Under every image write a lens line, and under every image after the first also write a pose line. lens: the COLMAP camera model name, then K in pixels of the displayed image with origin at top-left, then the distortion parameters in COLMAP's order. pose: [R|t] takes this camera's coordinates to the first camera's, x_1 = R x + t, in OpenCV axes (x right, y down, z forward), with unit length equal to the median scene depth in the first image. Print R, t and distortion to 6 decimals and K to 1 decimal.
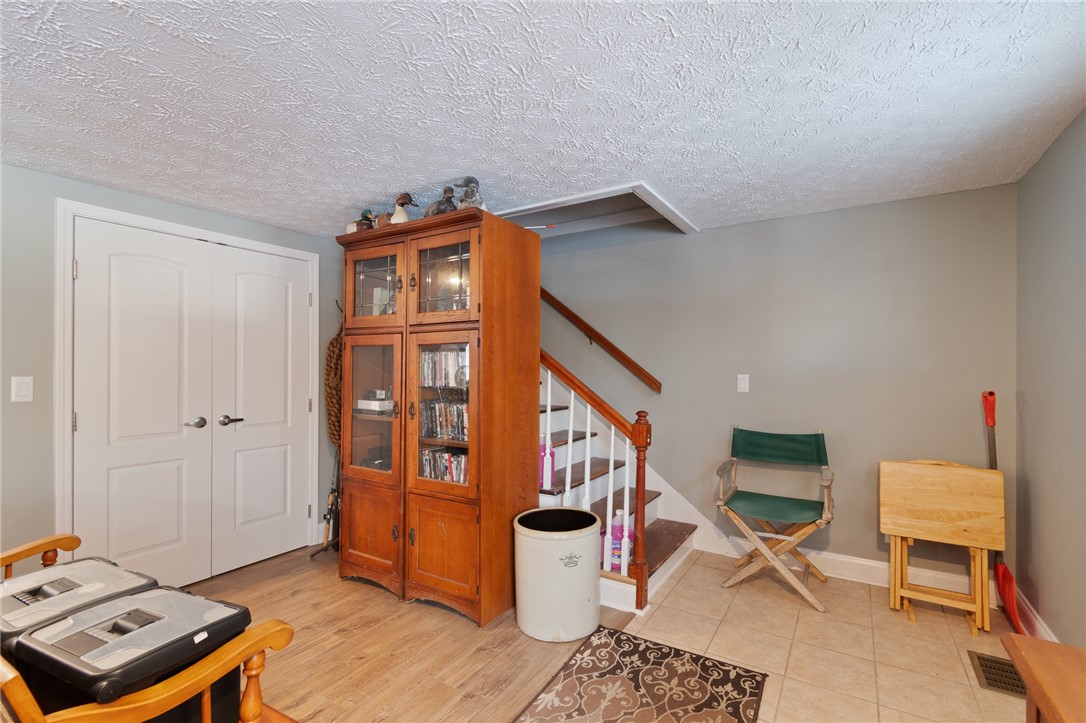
lens RADIAL K [[492.6, 0, 542.3], [0, 492.6, 362.6], [0, 0, 1]] dist [-0.000918, -0.001201]
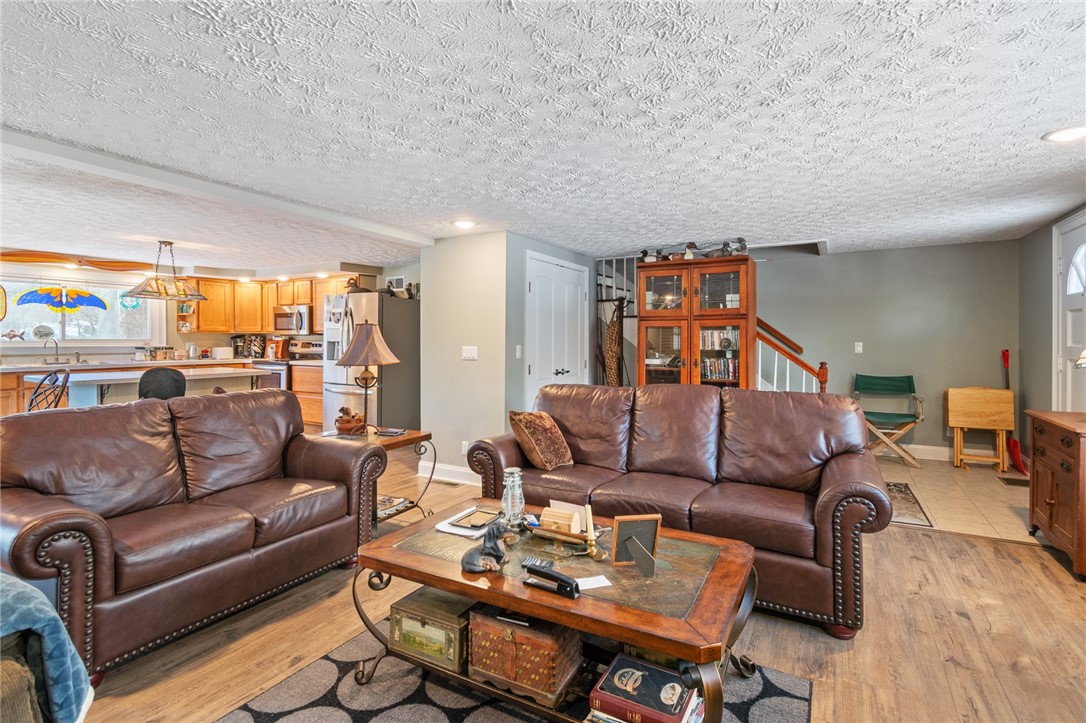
lens RADIAL K [[532.8, 0, 531.6], [0, 532.8, 334.8], [0, 0, 1]] dist [-0.001739, -0.001005]
pose [[0.998978, -0.005035, 0.044926, -0.955446], [0.005051, 0.999987, -0.000237, -0.008734], [-0.044924, 0.000463, 0.998990, -0.918199]]
